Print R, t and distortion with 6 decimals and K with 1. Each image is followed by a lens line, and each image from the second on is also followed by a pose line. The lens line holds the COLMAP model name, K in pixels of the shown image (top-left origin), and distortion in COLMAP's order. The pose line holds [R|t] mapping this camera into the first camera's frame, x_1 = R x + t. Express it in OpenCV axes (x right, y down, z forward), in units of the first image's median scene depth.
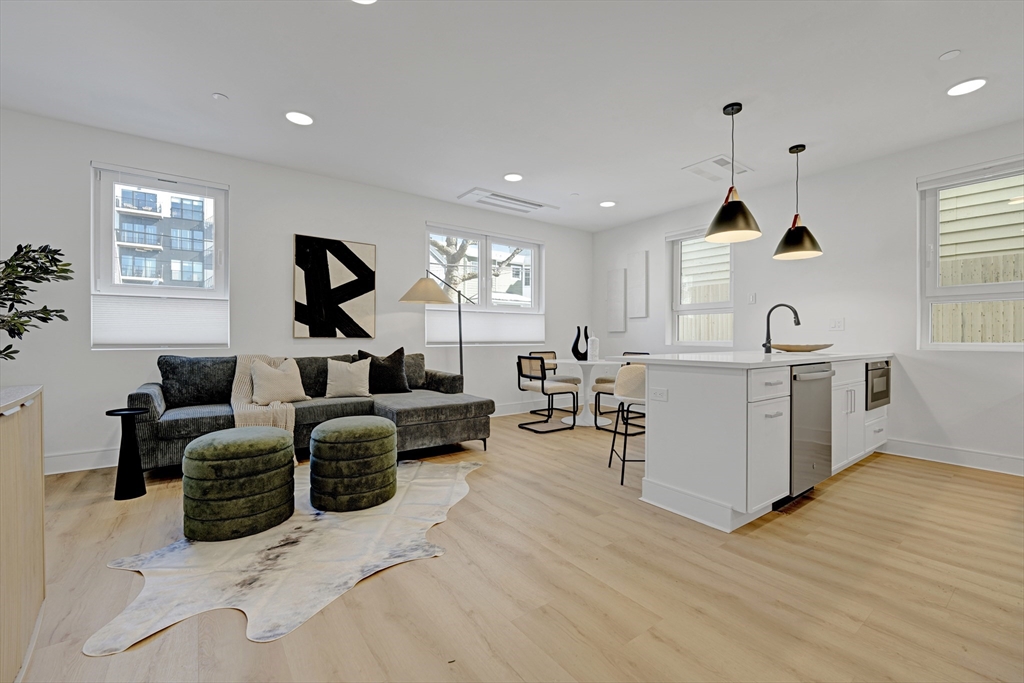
lens RADIAL K [[412.8, 0, 512.0], [0, 412.8, 341.5], [0, 0, 1]] dist [-0.000693, -0.000072]
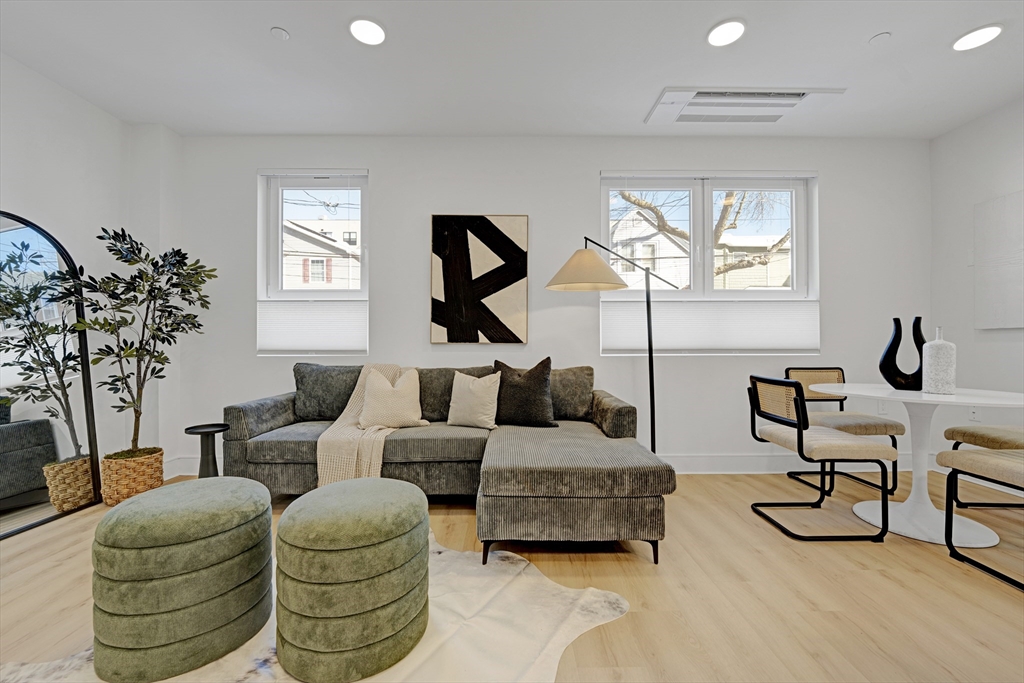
lens RADIAL K [[434.6, 0, 512.0], [0, 434.6, 341.5], [0, 0, 1]] dist [-0.010894, -0.000529]
pose [[0.838115, -0.005238, -0.545468, 0.064976], [-0.002414, 0.999908, -0.013311, -0.001889], [0.545488, 0.012473, 0.838026, 0.371986]]
